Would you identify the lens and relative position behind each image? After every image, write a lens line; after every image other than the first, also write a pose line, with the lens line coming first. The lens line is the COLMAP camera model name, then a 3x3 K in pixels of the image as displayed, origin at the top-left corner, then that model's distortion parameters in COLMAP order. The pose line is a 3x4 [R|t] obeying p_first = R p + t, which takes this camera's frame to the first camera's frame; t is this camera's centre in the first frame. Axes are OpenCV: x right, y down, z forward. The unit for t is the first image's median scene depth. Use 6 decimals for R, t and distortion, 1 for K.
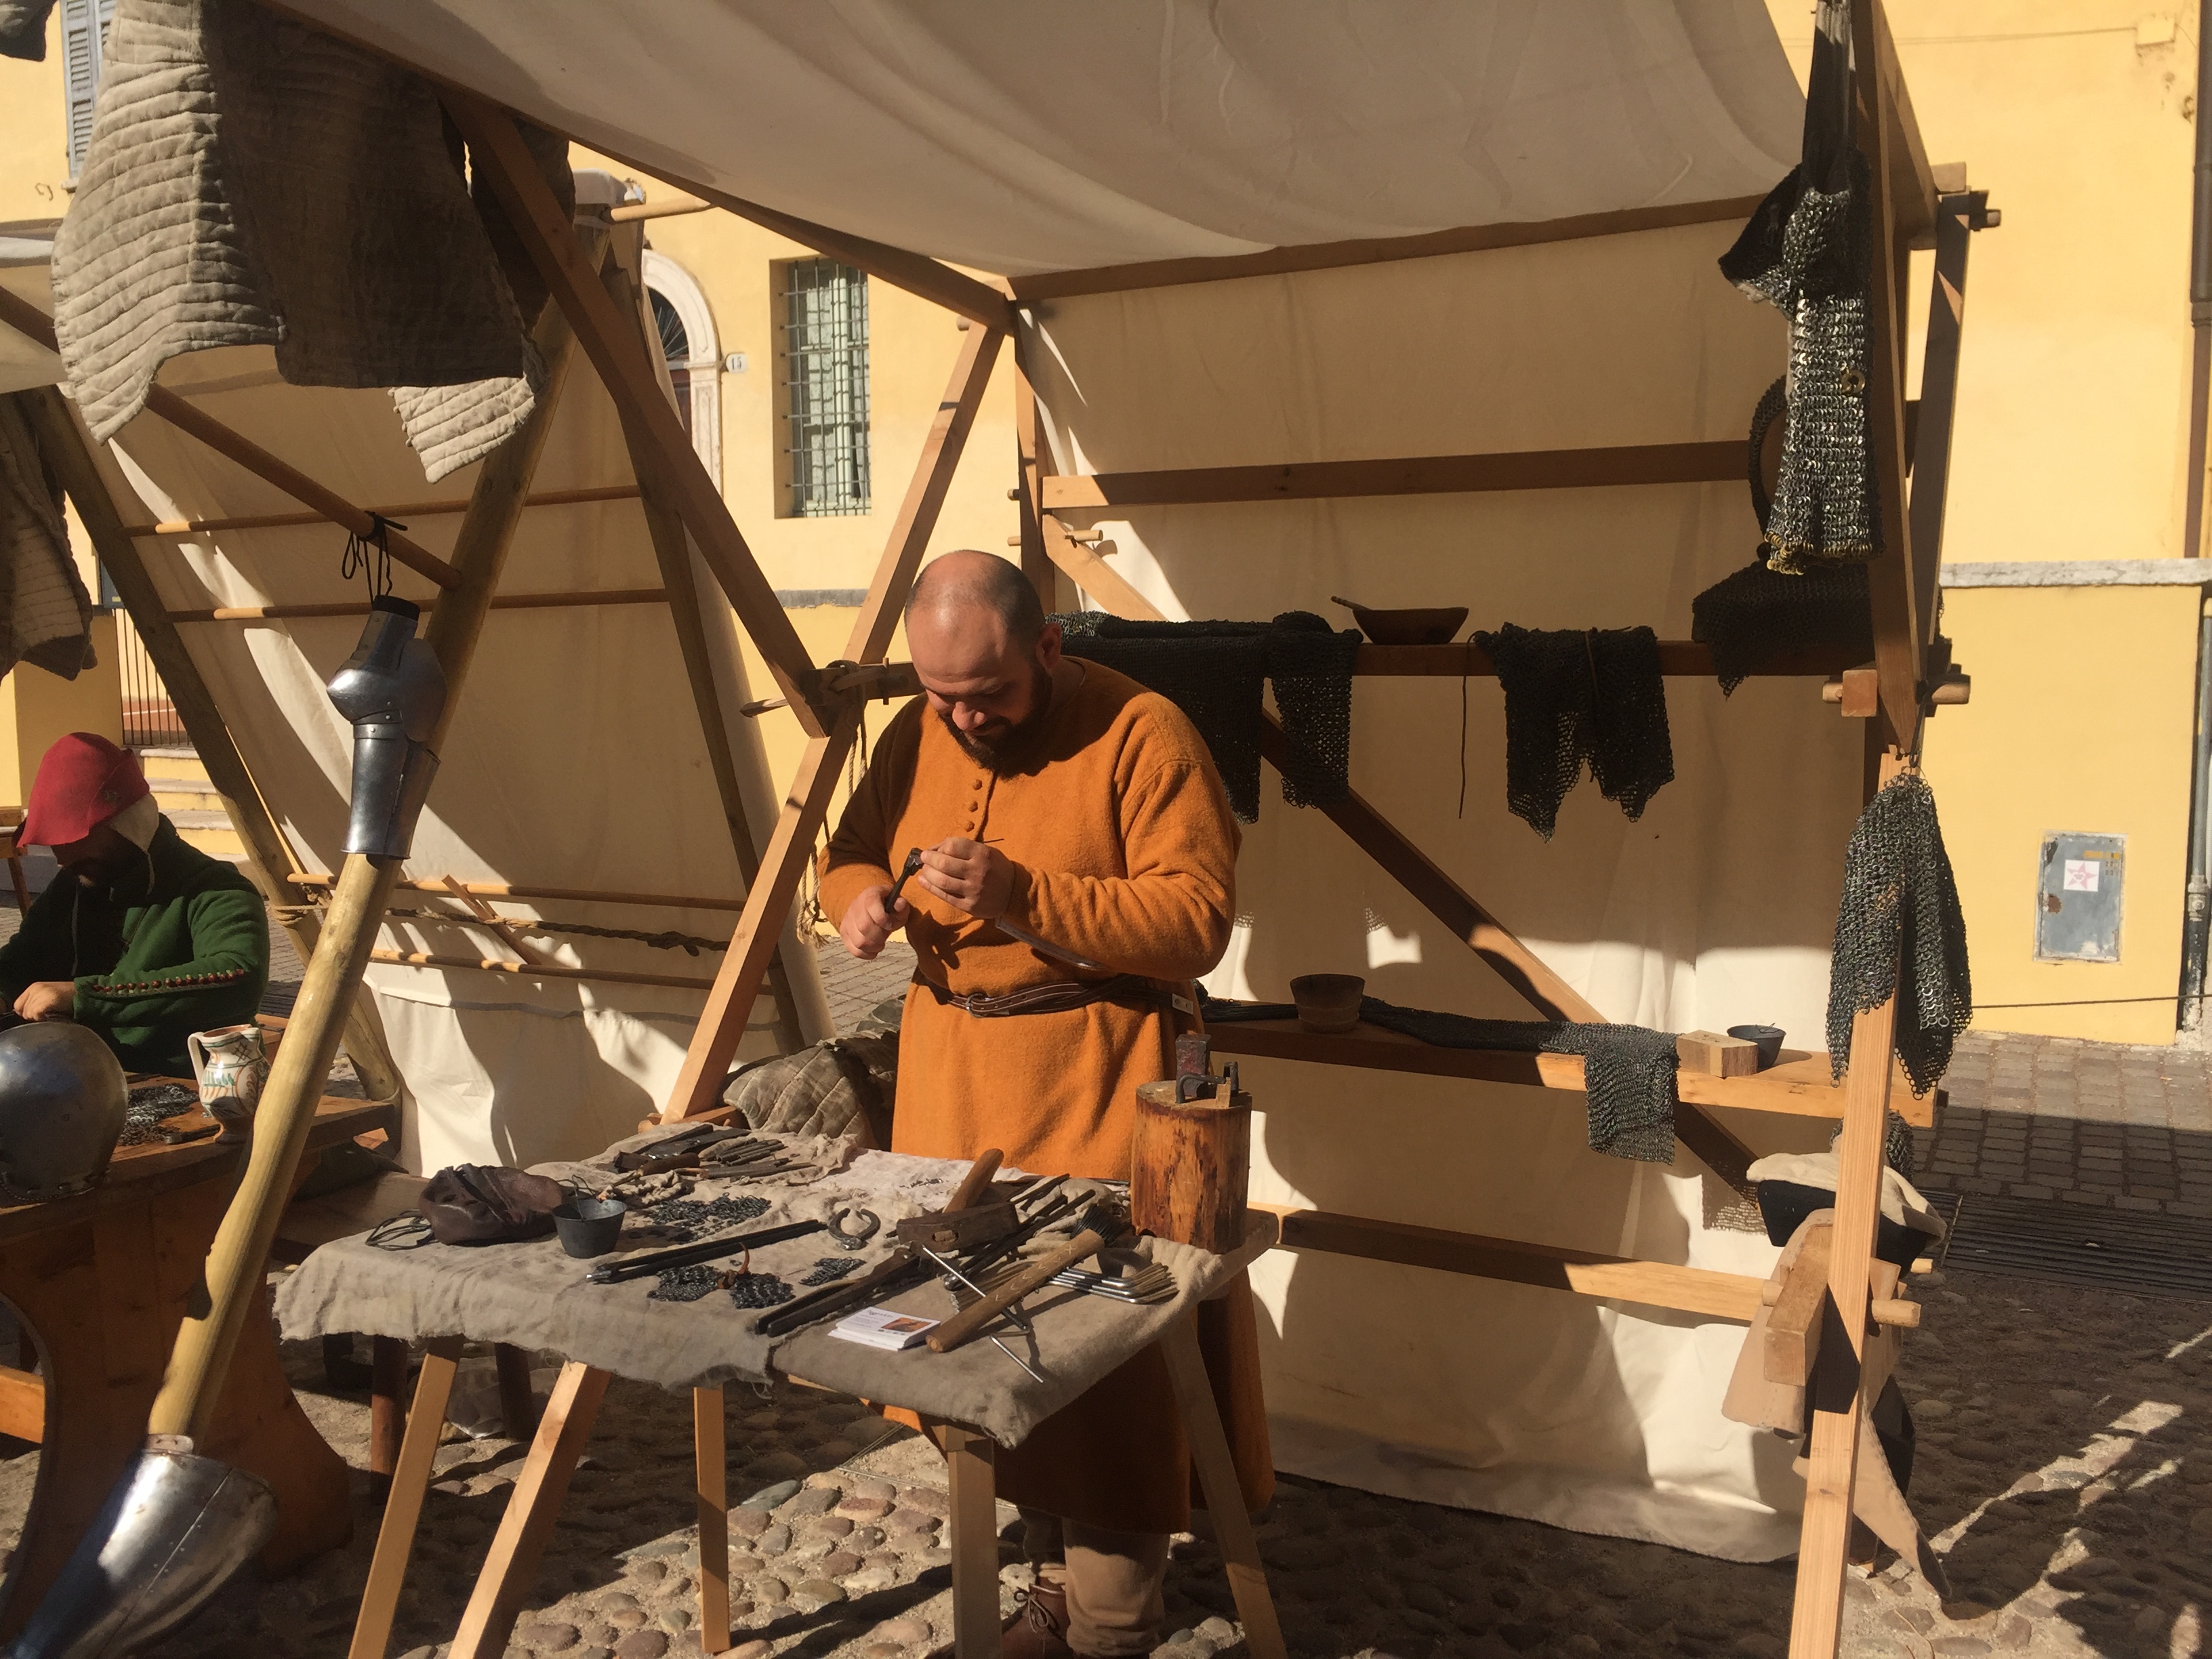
lens RADIAL K [[1889.9, 0, 1105.6], [0, 1889.9, 840.1], [0, 0, 1]] dist [0.073472, -0.092702]
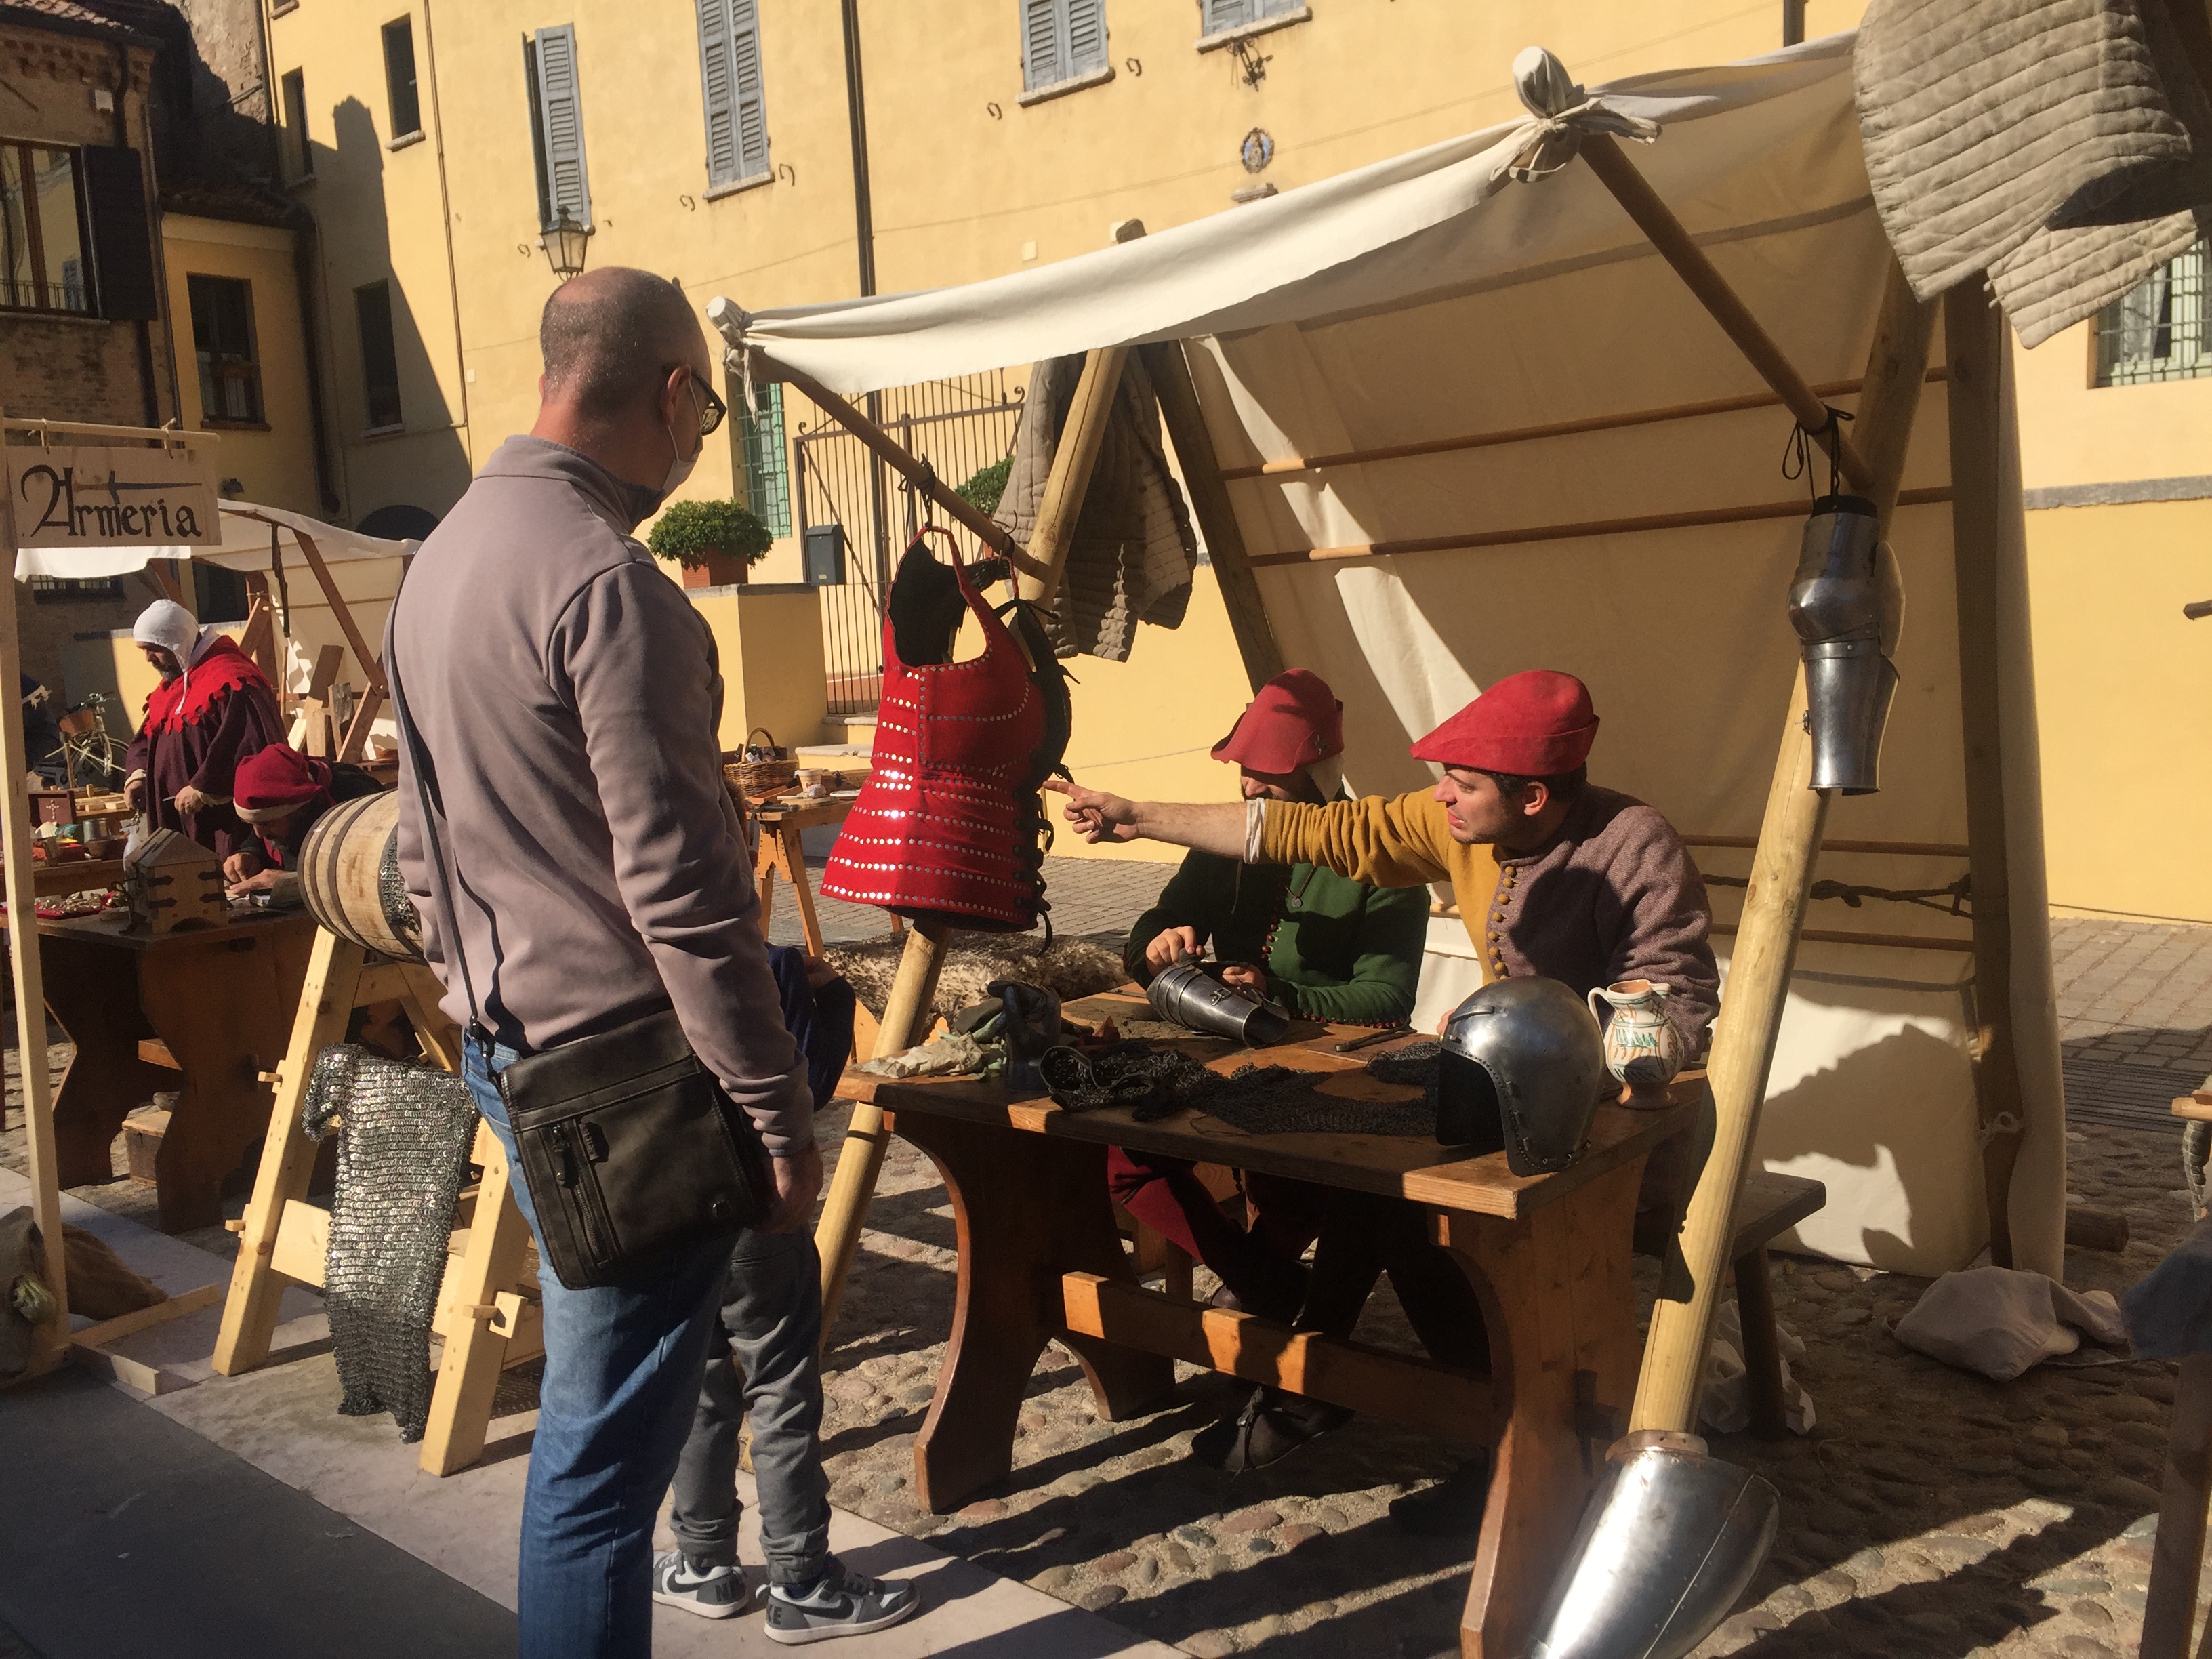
lens RADIAL K [[1889.9, 0, 1118.4], [0, 1889.9, 833.5], [0, 0, 1]] dist [0.073472, -0.092702]
pose [[0.973631, -0.015342, -0.227612, -0.694090], [0.019619, 0.999671, 0.016539, 0.009761], [0.227283, -0.020568, 0.973612, 0.085479]]
